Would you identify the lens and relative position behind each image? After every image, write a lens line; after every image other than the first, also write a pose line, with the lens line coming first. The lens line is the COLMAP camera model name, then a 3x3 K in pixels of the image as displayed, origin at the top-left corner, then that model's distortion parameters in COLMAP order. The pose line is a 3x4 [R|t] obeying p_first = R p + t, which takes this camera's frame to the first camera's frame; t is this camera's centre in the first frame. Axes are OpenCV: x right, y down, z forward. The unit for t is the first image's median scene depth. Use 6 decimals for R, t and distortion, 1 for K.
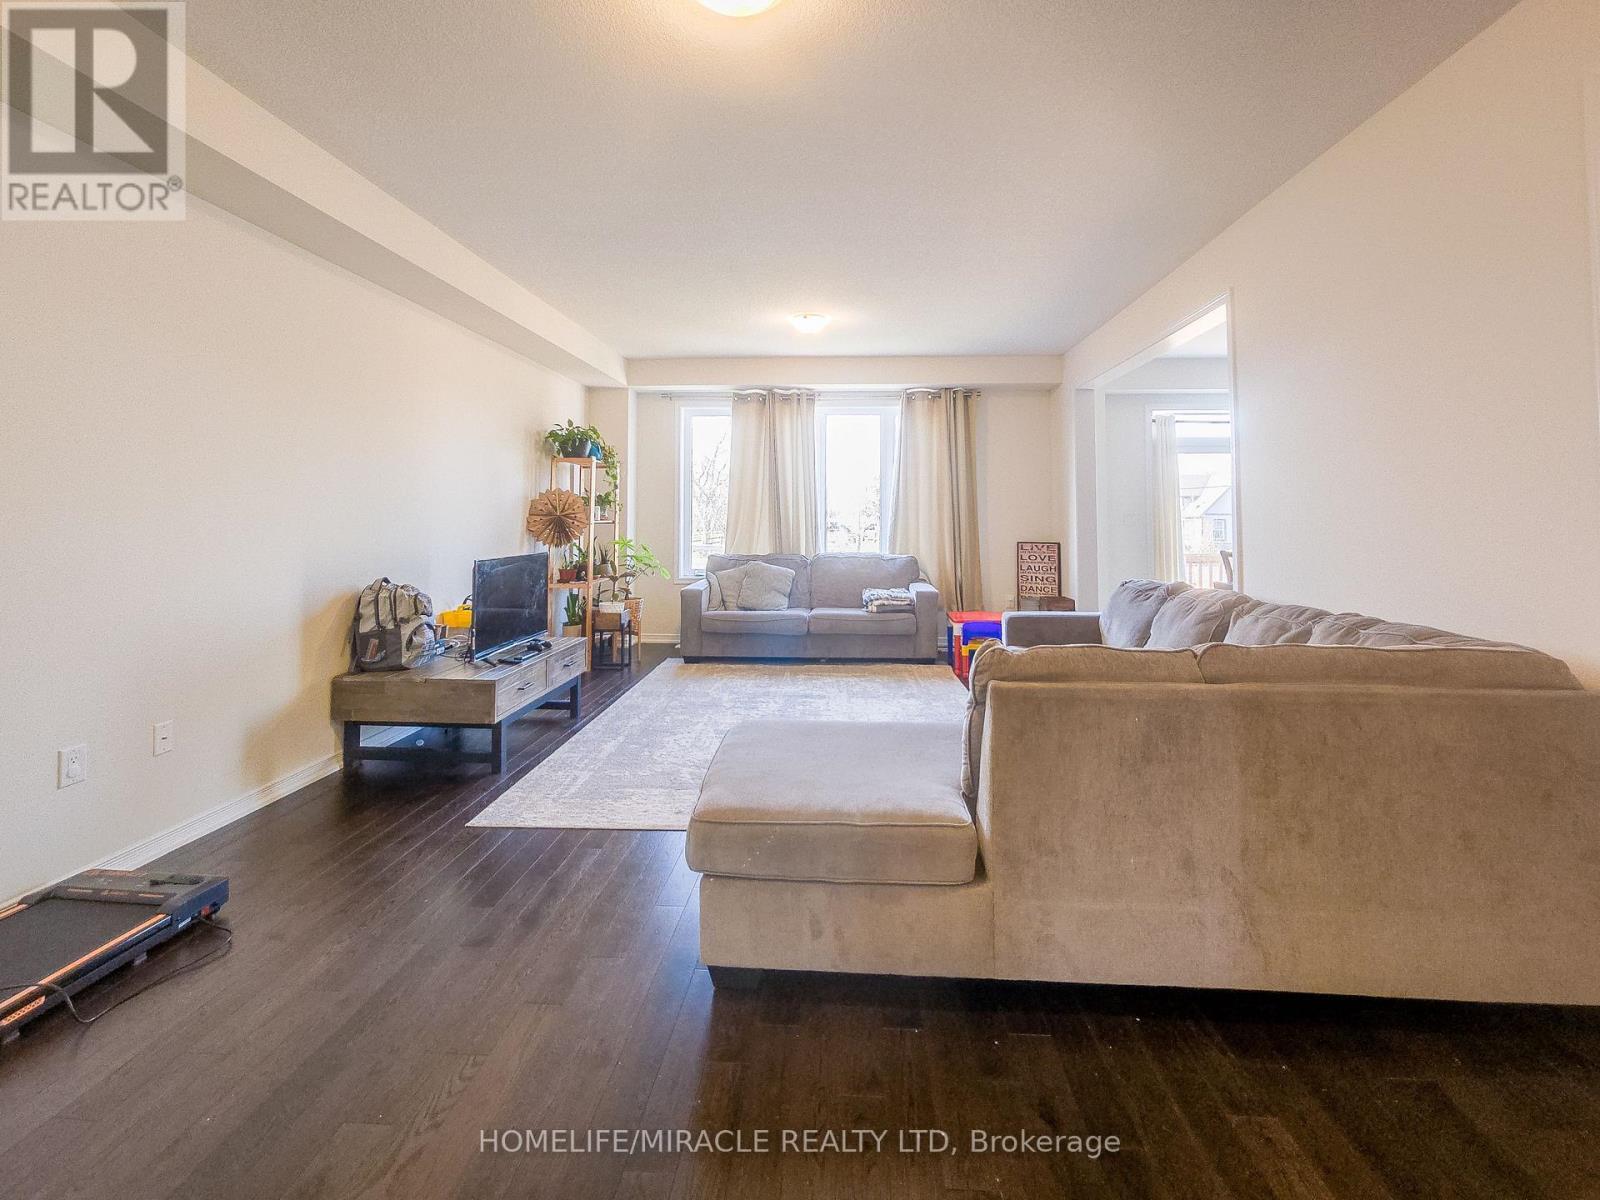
lens RADIAL K [[703.0, 0, 829.4], [0, 703.0, 497.4], [0, 0, 1]] dist [0.000181, 0.001001]
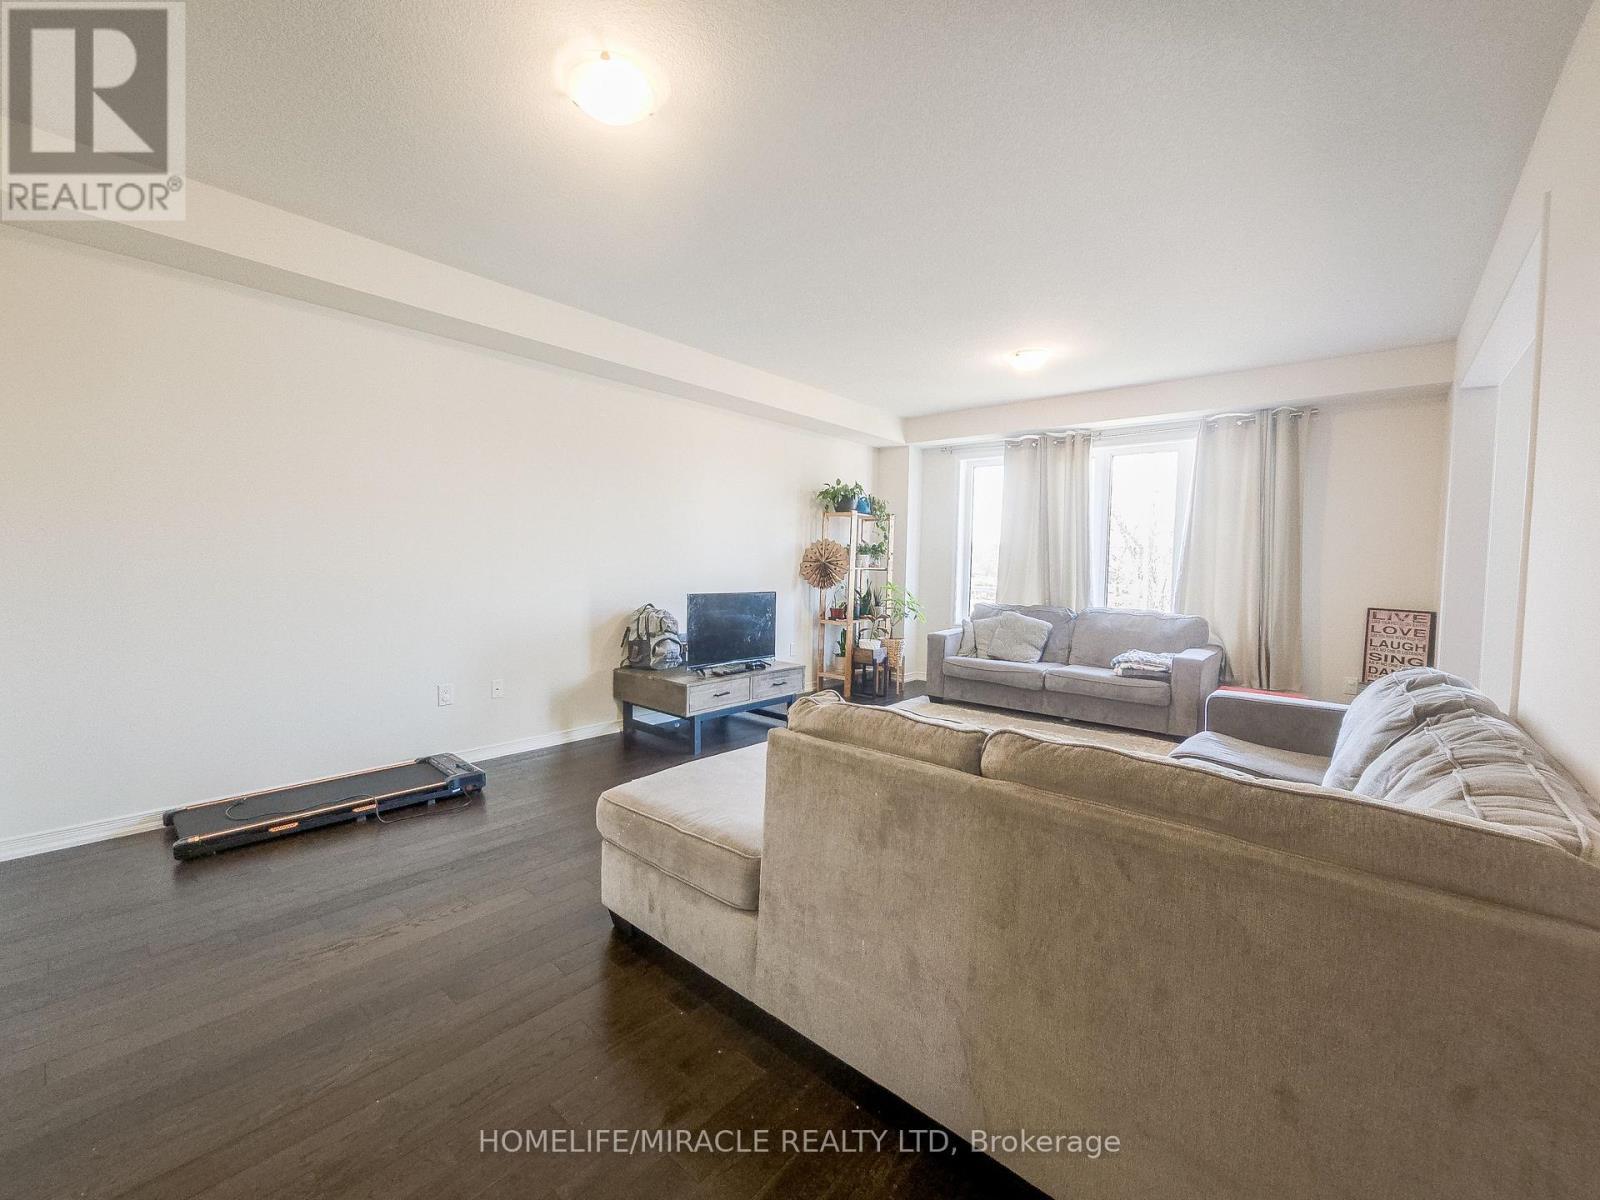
lens RADIAL K [[672.3, 0, 821.9], [0, 672.3, 601.5], [0, 0, 1]] dist [-0.001026, 0.000506]
pose [[0.791768, 0.050178, -0.608758, 0.283583], [-0.002298, 0.996858, 0.079179, 0.001856], [0.610818, -0.061293, 0.789395, 0.097062]]
